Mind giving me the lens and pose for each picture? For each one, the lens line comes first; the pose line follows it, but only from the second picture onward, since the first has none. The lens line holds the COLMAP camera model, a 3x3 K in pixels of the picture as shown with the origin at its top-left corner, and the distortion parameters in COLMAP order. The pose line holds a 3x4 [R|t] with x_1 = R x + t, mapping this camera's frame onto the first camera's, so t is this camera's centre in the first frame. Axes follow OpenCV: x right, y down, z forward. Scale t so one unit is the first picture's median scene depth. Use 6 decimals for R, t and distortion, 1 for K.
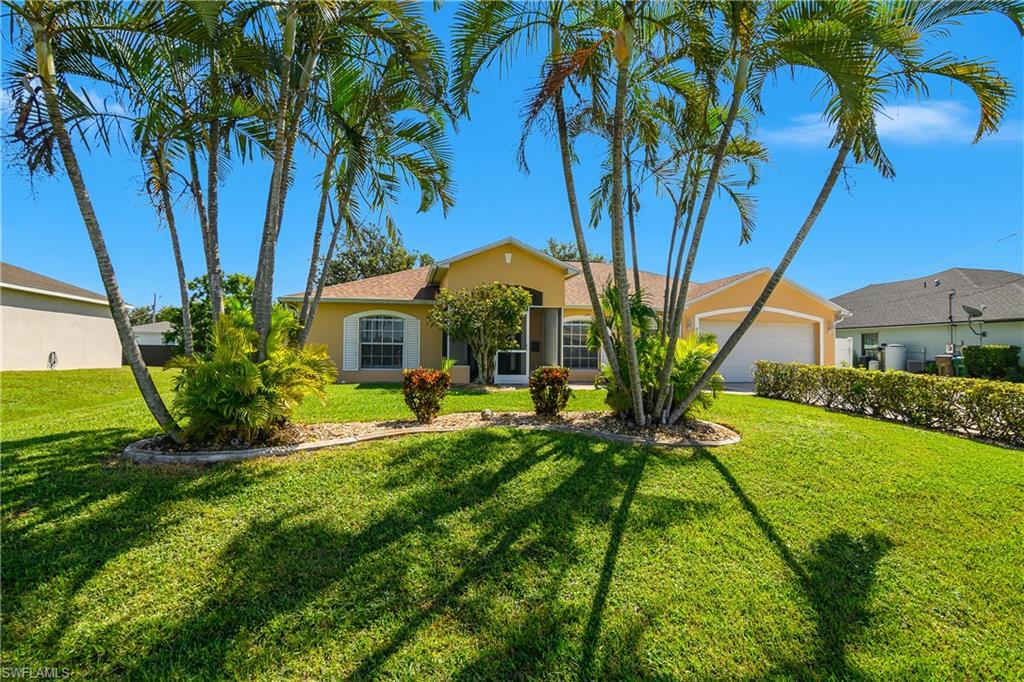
lens RADIAL K [[501.1, 0, 505.5], [0, 501.1, 344.6], [0, 0, 1]] dist [-0.022197, 0.000722]
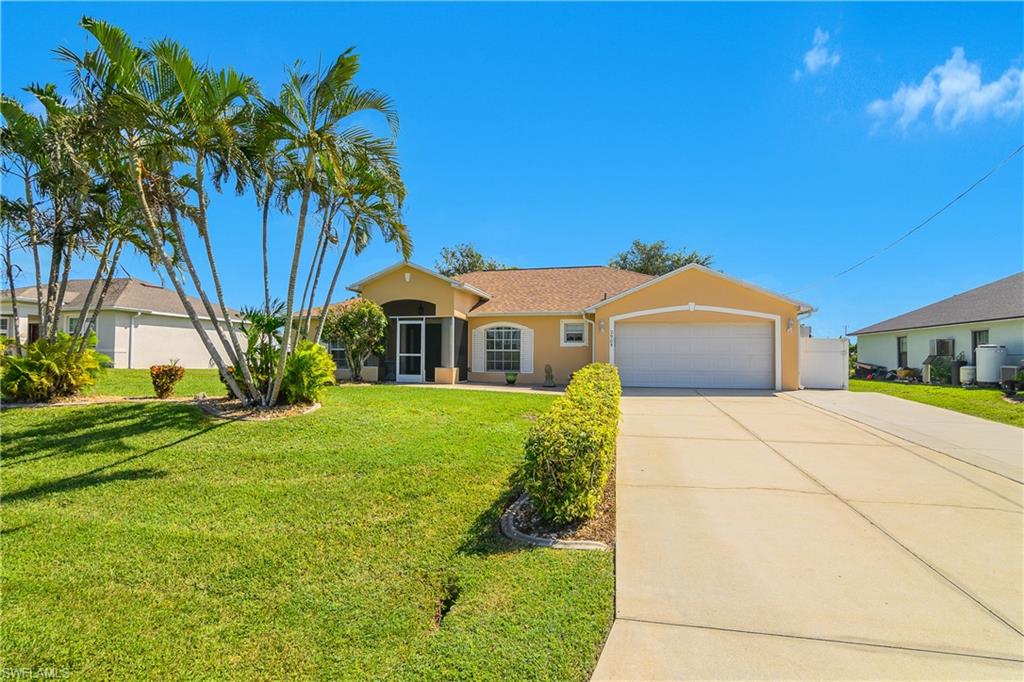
lens RADIAL K [[501.1, 0, 505.5], [0, 501.1, 344.6], [0, 0, 1]] dist [-0.022197, 0.000722]
pose [[0.900972, -0.012738, -0.433690, 0.682896], [0.007140, 0.999869, -0.014534, 0.007633], [0.433818, 0.009998, 0.900945, 0.017261]]
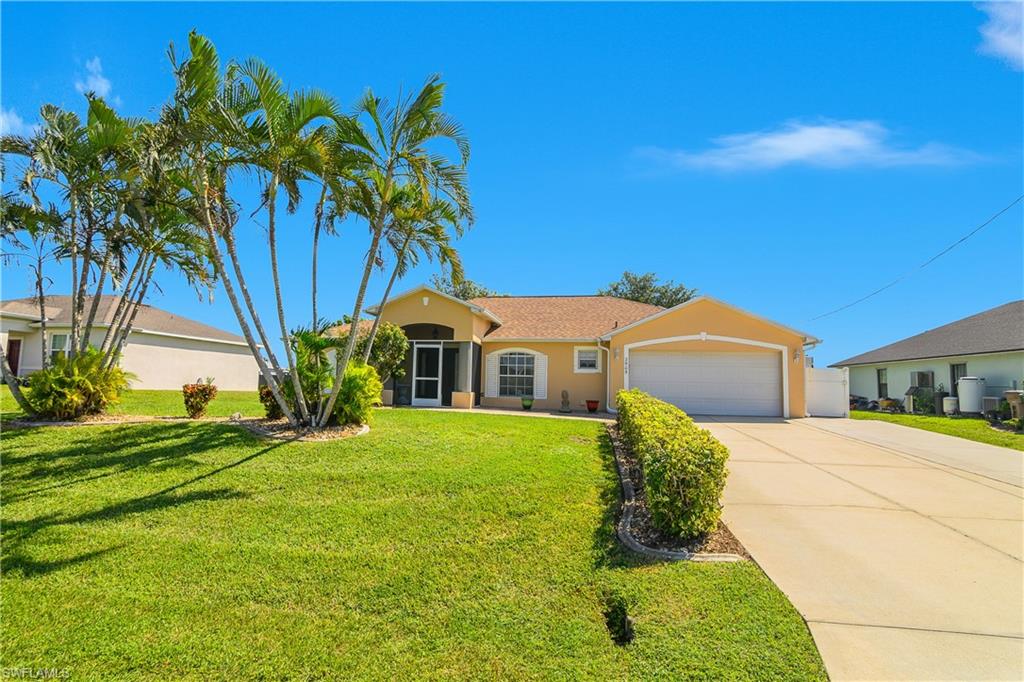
lens RADIAL K [[501.1, 0, 505.5], [0, 501.1, 344.6], [0, 0, 1]] dist [-0.022197, 0.000722]
pose [[0.927499, -0.018627, -0.373362, 0.587206], [-0.008160, 0.997511, -0.070038, 0.013746], [0.373738, 0.068007, 0.925038, -0.038655]]
